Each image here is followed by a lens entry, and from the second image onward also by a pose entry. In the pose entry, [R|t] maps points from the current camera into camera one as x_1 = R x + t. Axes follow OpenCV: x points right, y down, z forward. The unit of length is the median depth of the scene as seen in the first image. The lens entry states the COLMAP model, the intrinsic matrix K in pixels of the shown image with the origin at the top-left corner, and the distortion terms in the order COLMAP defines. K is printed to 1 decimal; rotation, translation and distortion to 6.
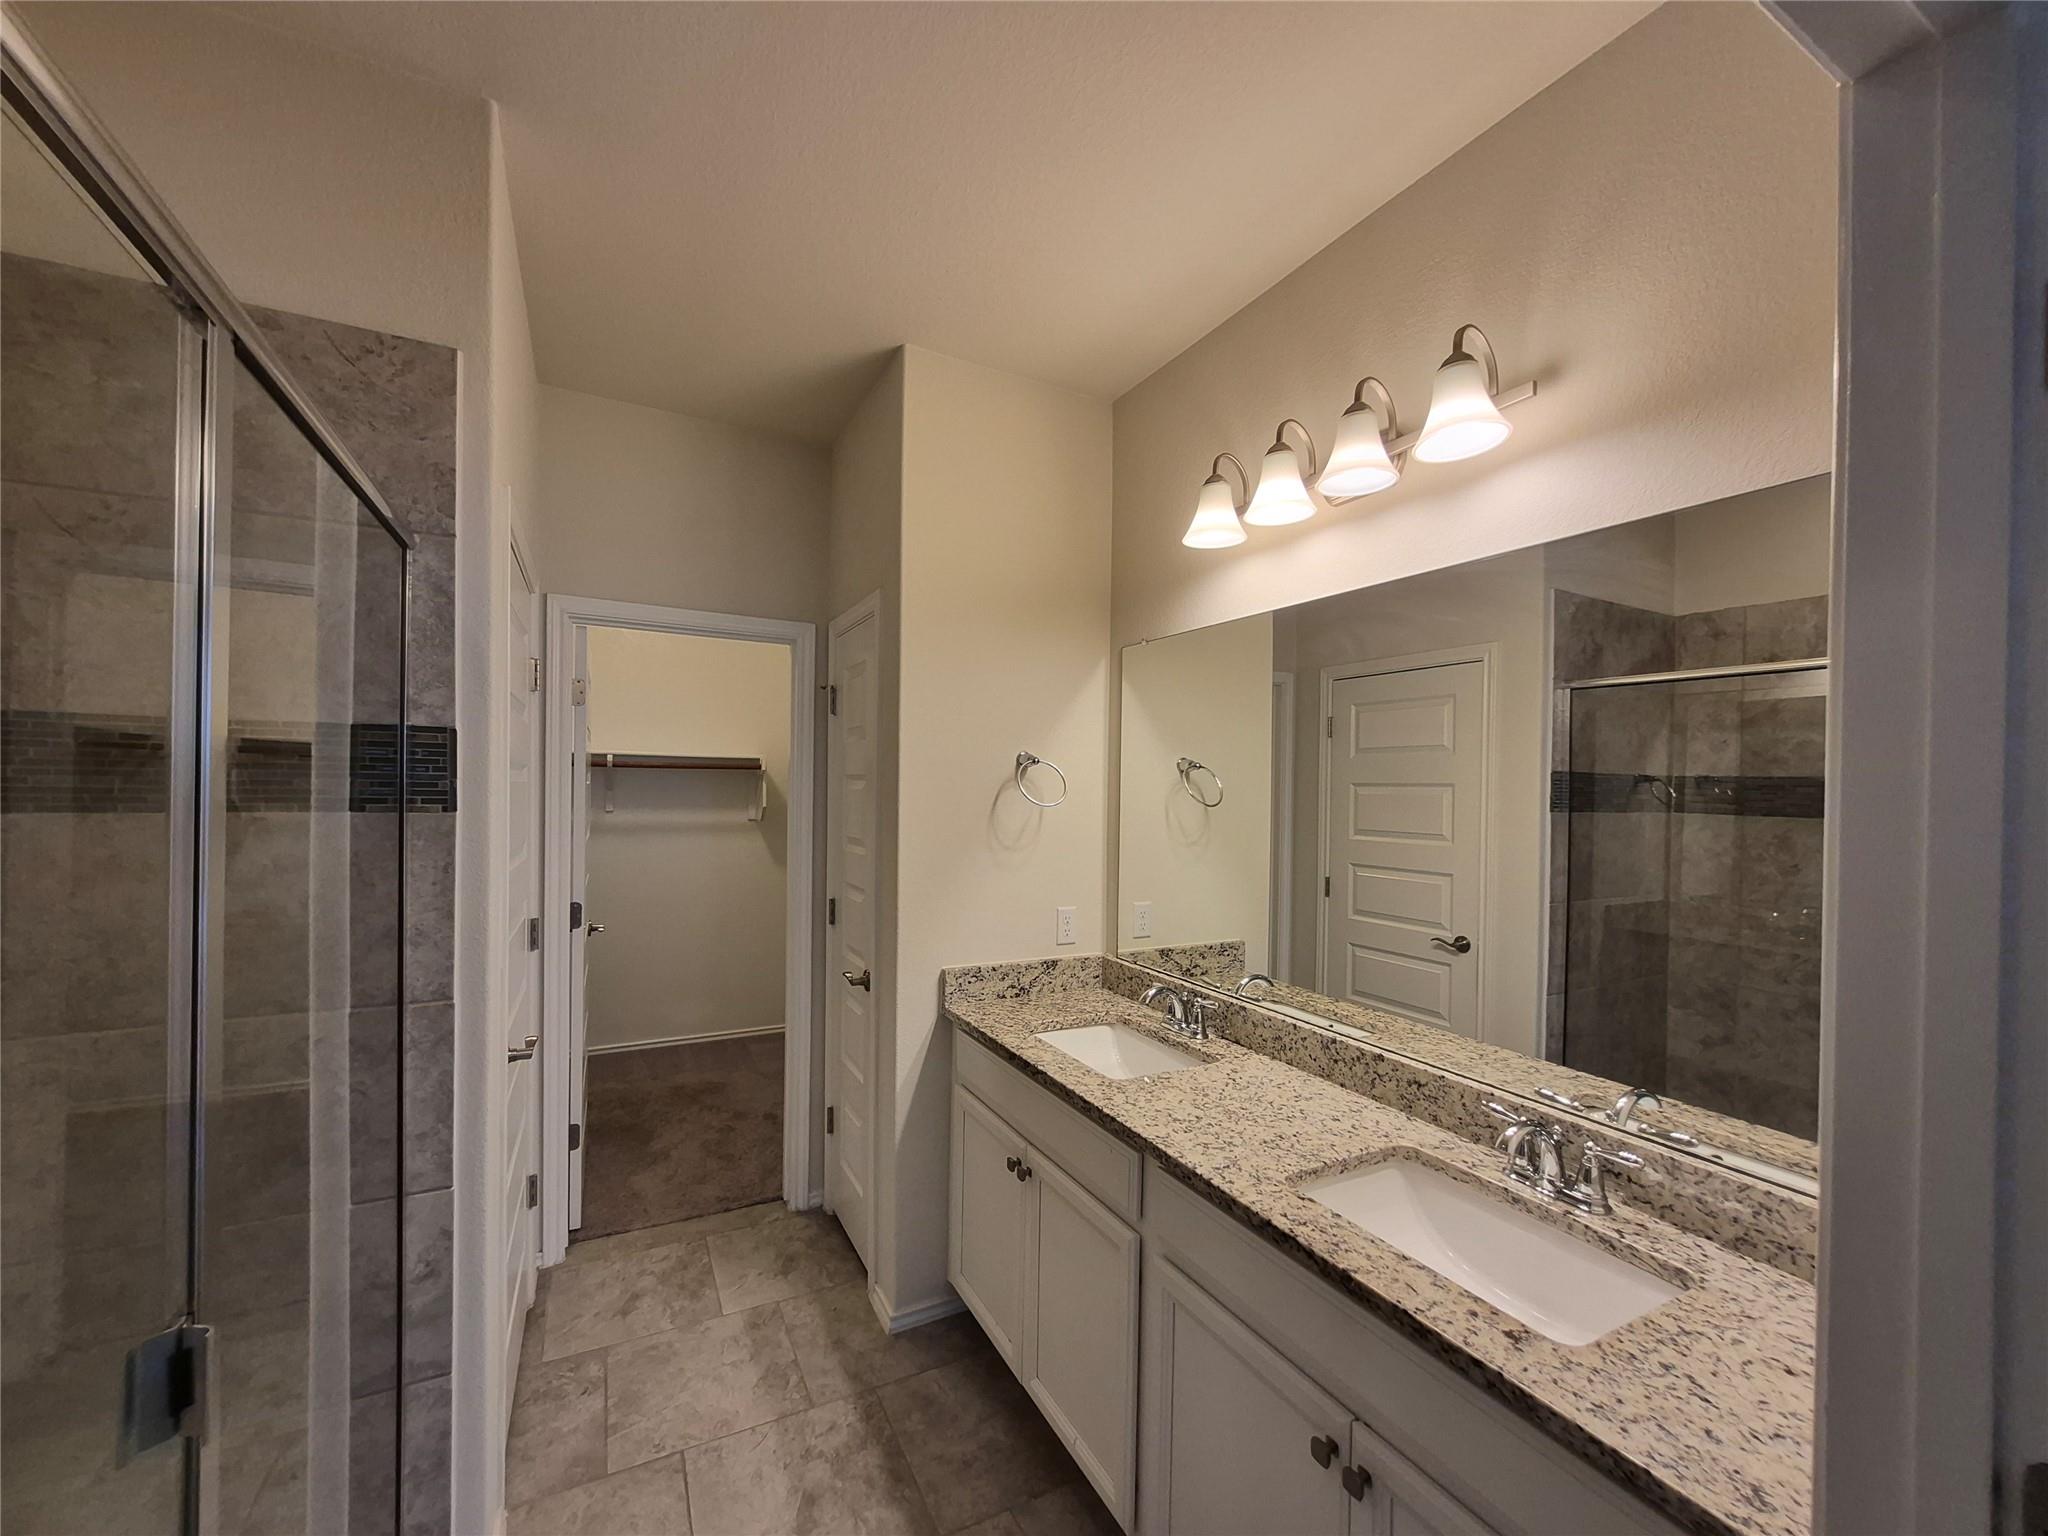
lens RADIAL K [[803.3, 0, 1008.7], [0, 803.3, 795.8], [0, 0, 1]] dist [0.002406, -0.000077]
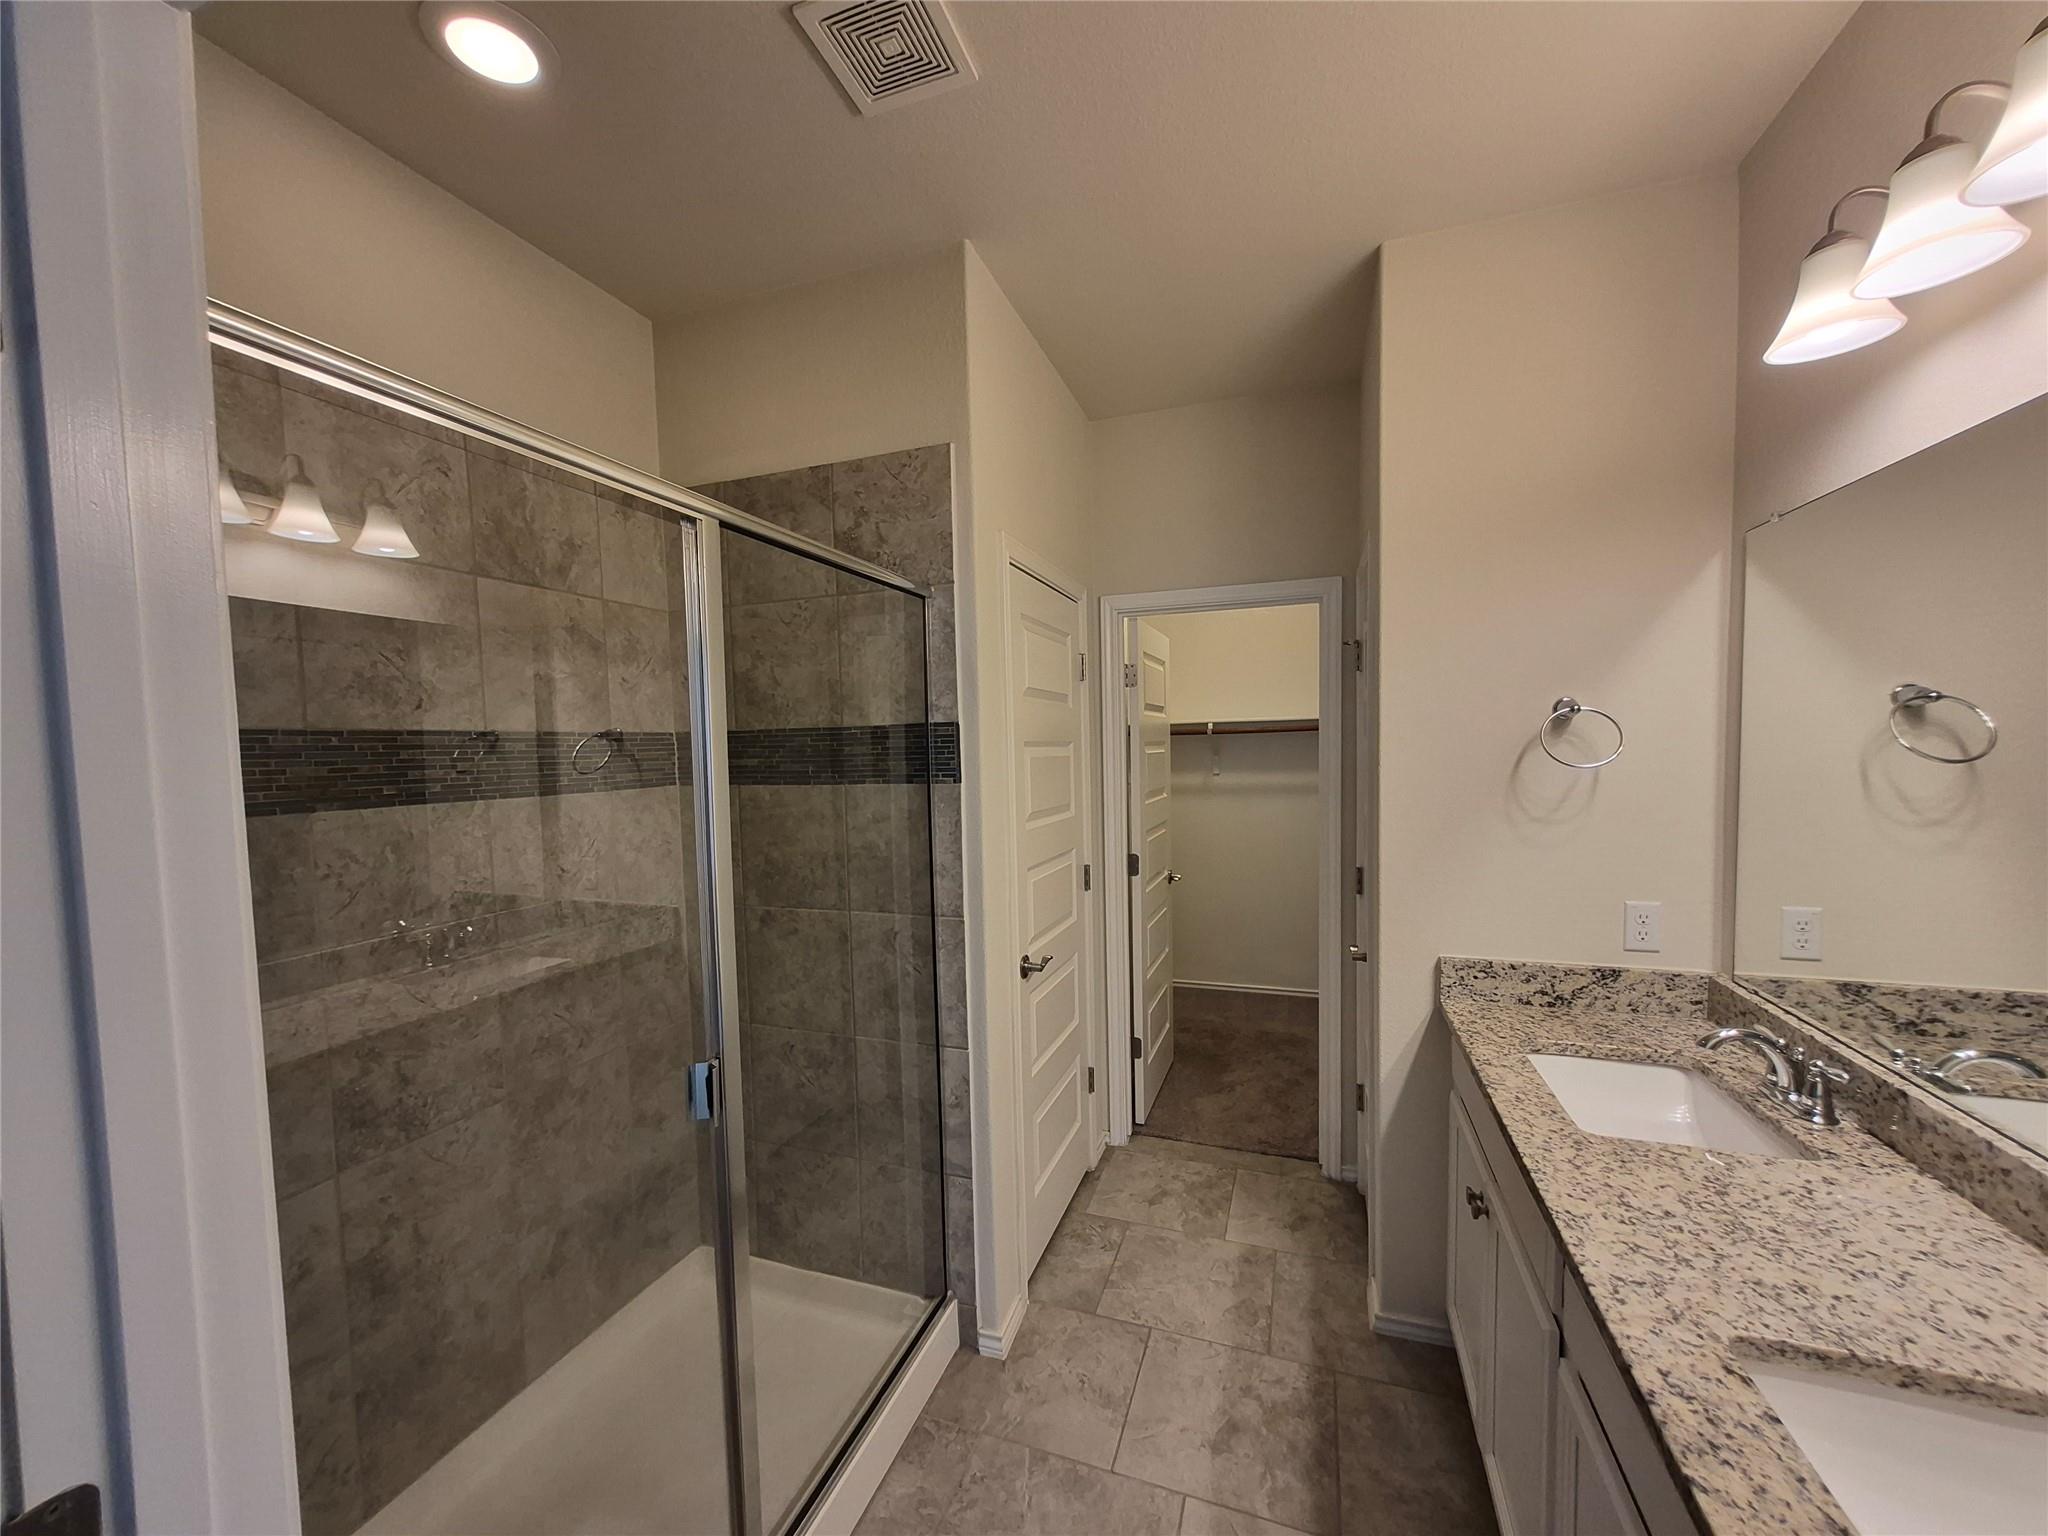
lens RADIAL K [[803.3, 0, 1008.7], [0, 803.3, 795.8], [0, 0, 1]] dist [0.002406, -0.000077]
pose [[0.677434, 0.010519, -0.735508, 0.241785], [0.029016, 0.998737, 0.041009, -0.007541], [0.735011, -0.049123, 0.676273, 0.078129]]
